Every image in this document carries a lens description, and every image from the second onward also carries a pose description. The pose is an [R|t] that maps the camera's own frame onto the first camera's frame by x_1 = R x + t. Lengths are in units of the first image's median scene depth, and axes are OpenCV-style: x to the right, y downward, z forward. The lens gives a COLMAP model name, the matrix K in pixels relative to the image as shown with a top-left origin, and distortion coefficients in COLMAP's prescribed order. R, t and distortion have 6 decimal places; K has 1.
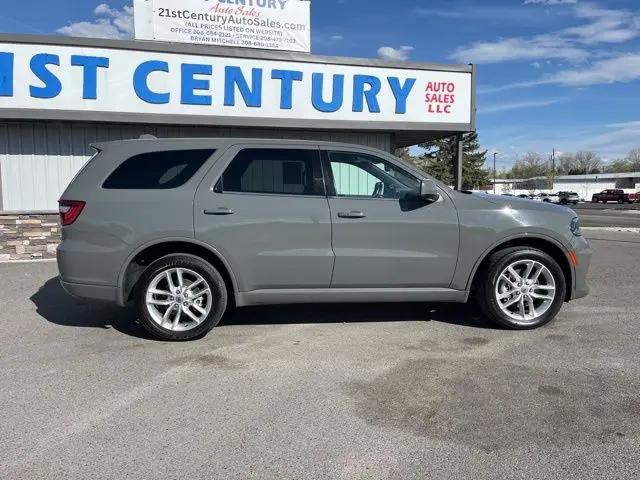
lens RADIAL K [[484.6, 0, 323.2], [0, 484.6, 235.6], [0, 0, 1]] dist [0.065938, -0.089418]
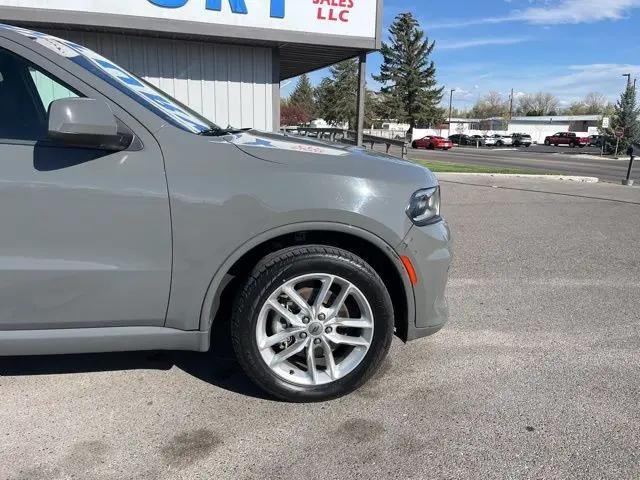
lens RADIAL K [[484.6, 0, 324.0], [0, 484.6, 235.6], [0, 0, 1]] dist [0.065938, -0.089418]
pose [[0.996506, 0.013177, 0.082471, 0.189681], [-0.023790, 0.991351, 0.129066, -0.026512], [-0.080057, -0.130577, 0.988201, 0.254289]]
